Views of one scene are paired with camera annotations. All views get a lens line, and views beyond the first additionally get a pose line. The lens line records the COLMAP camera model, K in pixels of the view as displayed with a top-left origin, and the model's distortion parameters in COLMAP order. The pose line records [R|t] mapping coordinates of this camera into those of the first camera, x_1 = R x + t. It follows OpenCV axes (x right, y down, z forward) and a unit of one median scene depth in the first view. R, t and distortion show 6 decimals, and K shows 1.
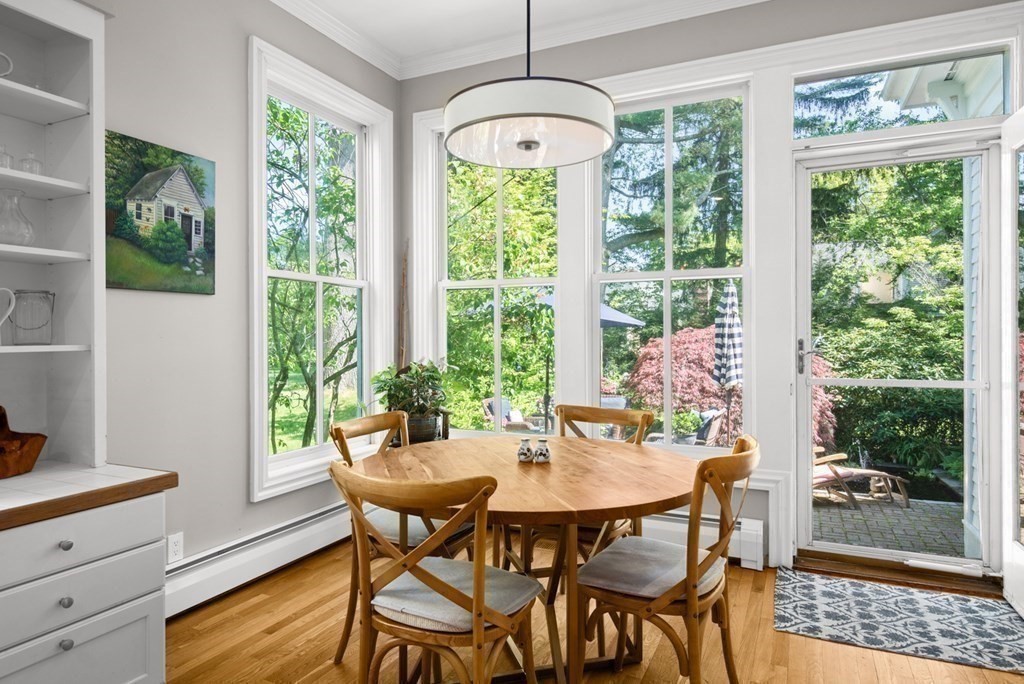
lens RADIAL K [[625.6, 0, 512.7], [0, 625.6, 340.6], [0, 0, 1]] dist [0.007637, 0.000862]
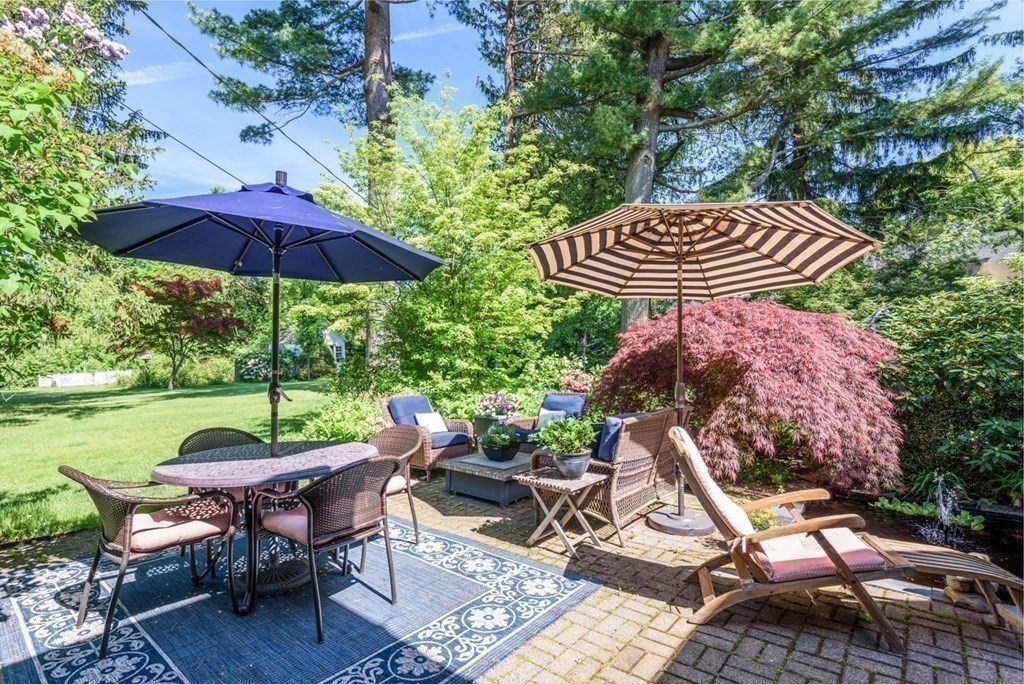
lens RADIAL K [[505.8, 0, 509.8], [0, 505.8, 341.7], [0, 0, 1]] dist [0.009506, -0.007692]
pose [[0.969201, -0.020744, -0.245396, 0.252182], [0.015214, 0.999586, -0.024411, 0.042656], [0.245801, 0.019926, 0.969116, 0.396332]]
